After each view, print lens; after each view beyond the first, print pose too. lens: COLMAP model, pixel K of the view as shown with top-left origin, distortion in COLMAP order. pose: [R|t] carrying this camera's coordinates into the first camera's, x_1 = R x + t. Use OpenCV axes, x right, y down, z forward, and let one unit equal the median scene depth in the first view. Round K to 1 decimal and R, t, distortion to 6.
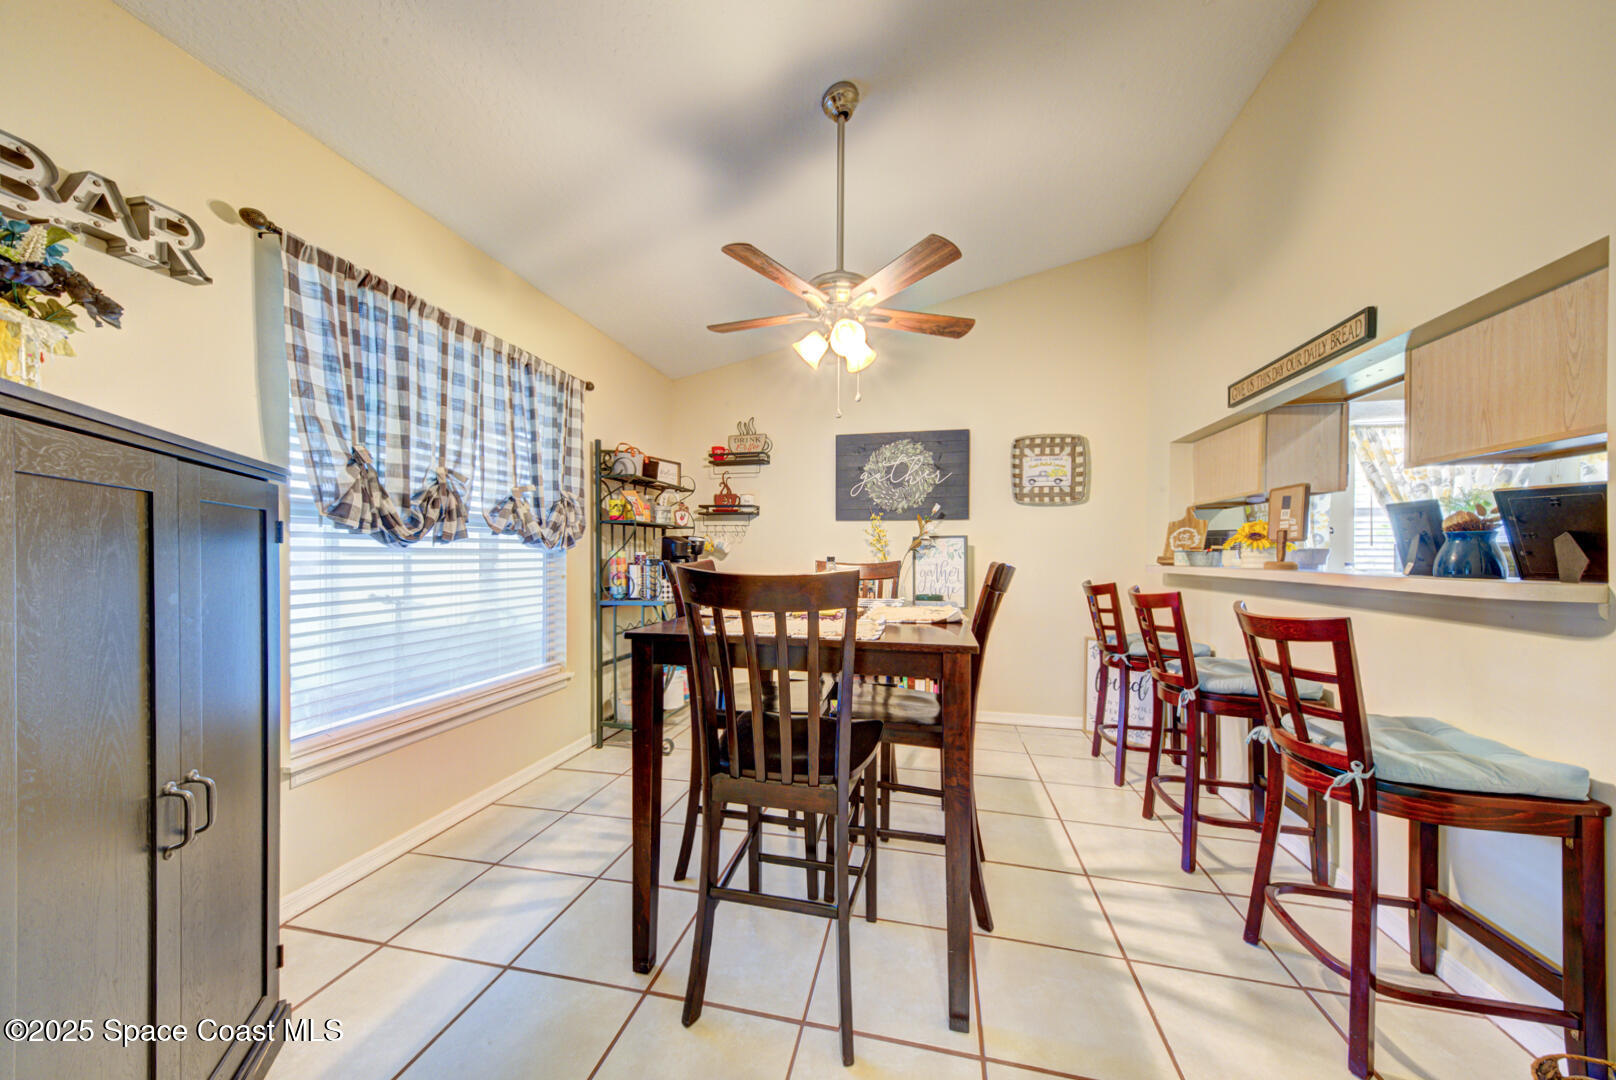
lens RADIAL K [[544.2, 0, 810.5], [0, 544.2, 554.4], [0, 0, 1]] dist [-0.025895, -0.000193]
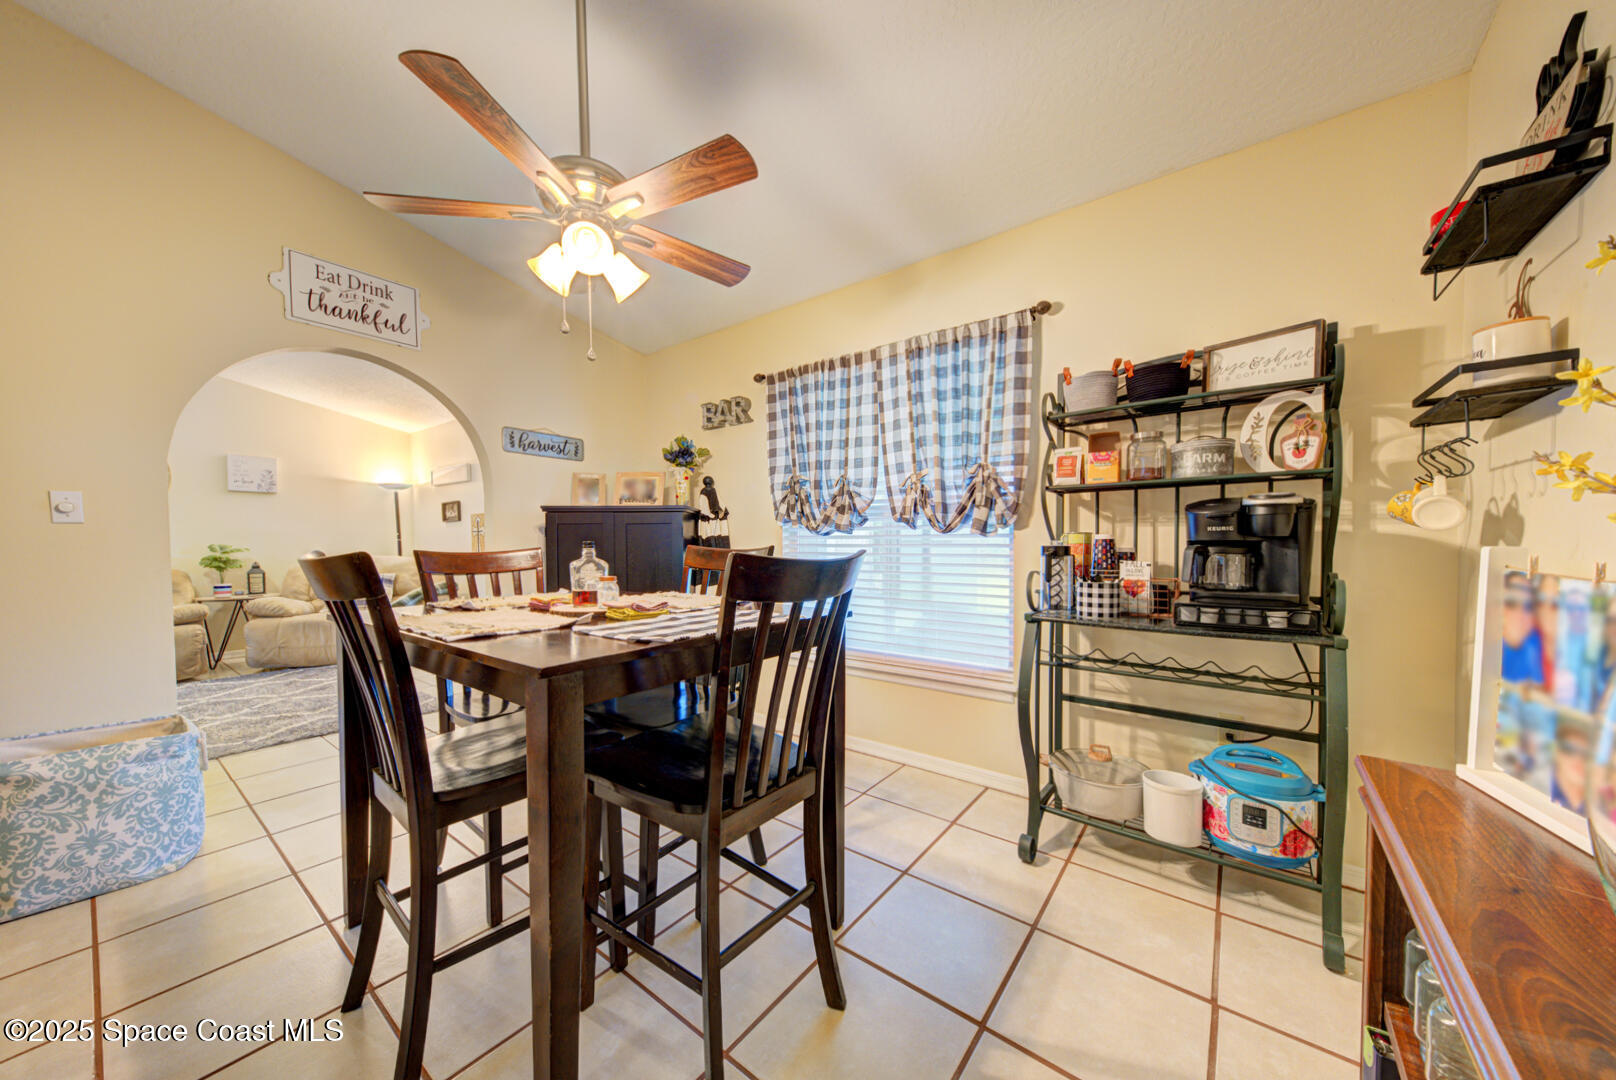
lens RADIAL K [[544.2, 0, 810.5], [0, 544.2, 554.4], [0, 0, 1]] dist [-0.025895, -0.000193]
pose [[-0.434818, 0.019831, -0.900300, 0.375353], [0.002380, 0.999779, 0.020872, 0.004586], [0.900515, 0.006933, -0.434769, 1.002432]]
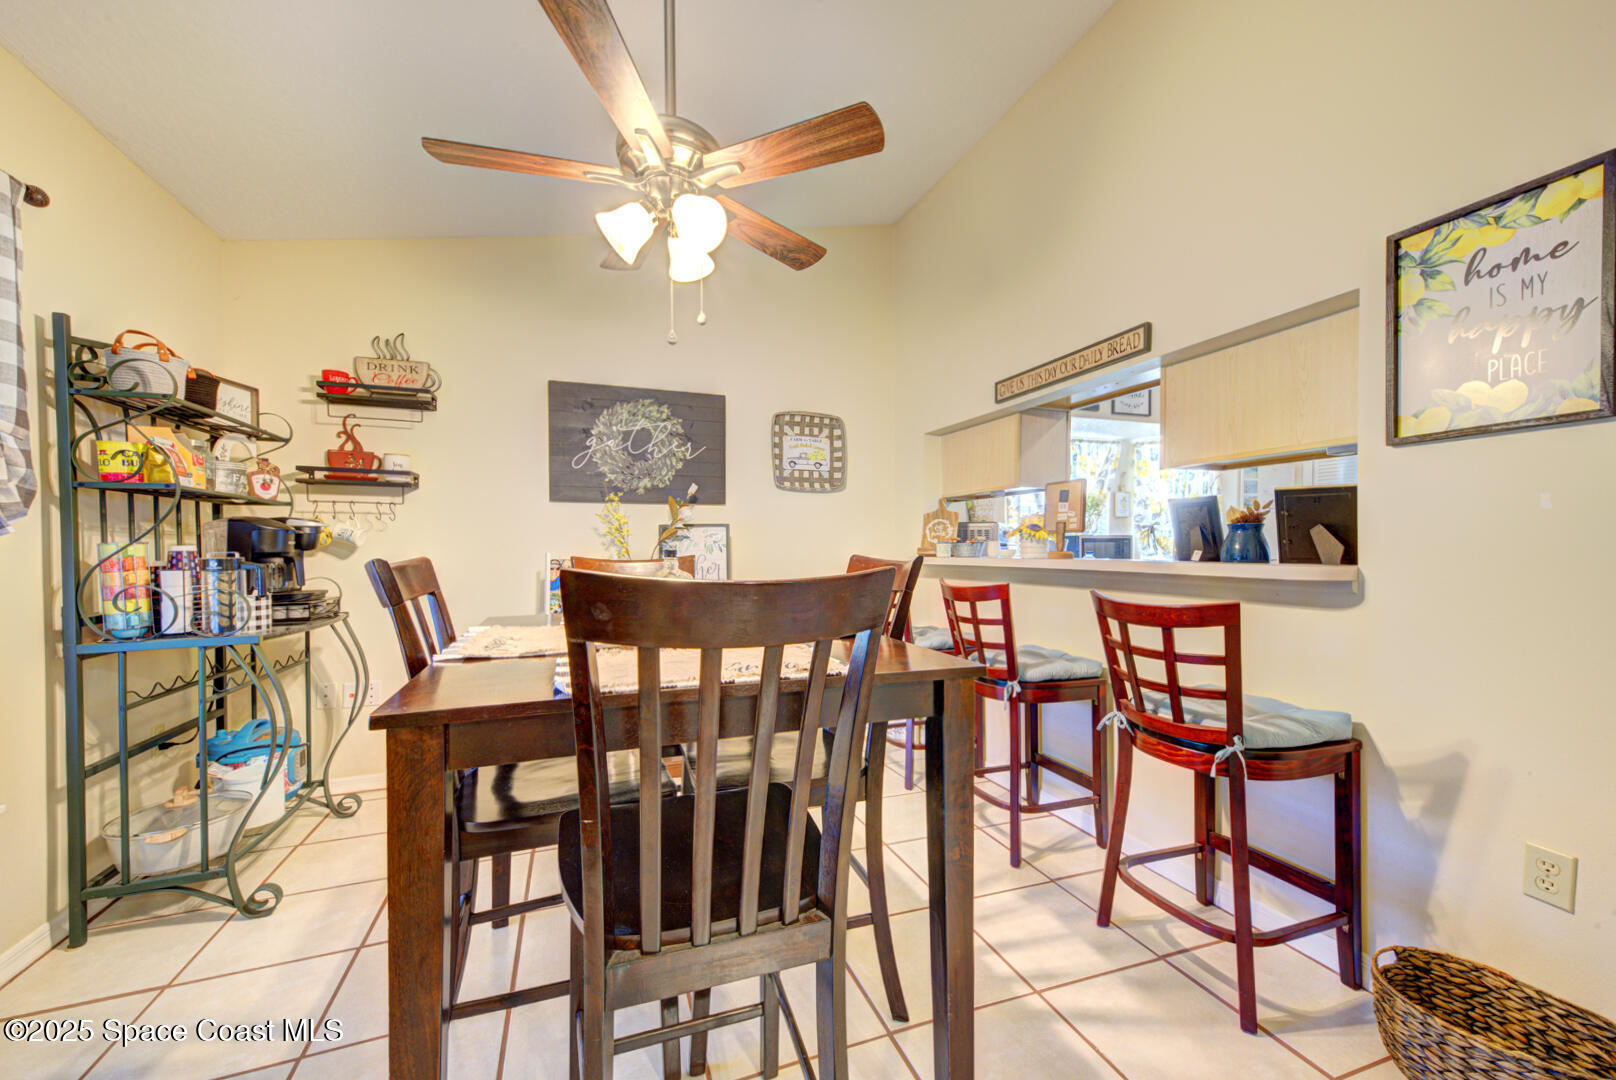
lens RADIAL K [[616.2, 0, 814.7], [0, 616.2, 554.2], [0, 0, 1]] dist [-0.000247, -0.000405]
pose [[0.830233, -0.012387, 0.557279, -0.141332], [0.006665, 0.999902, 0.012297, 0.000577], [-0.557376, -0.006496, 0.830234, 0.164881]]
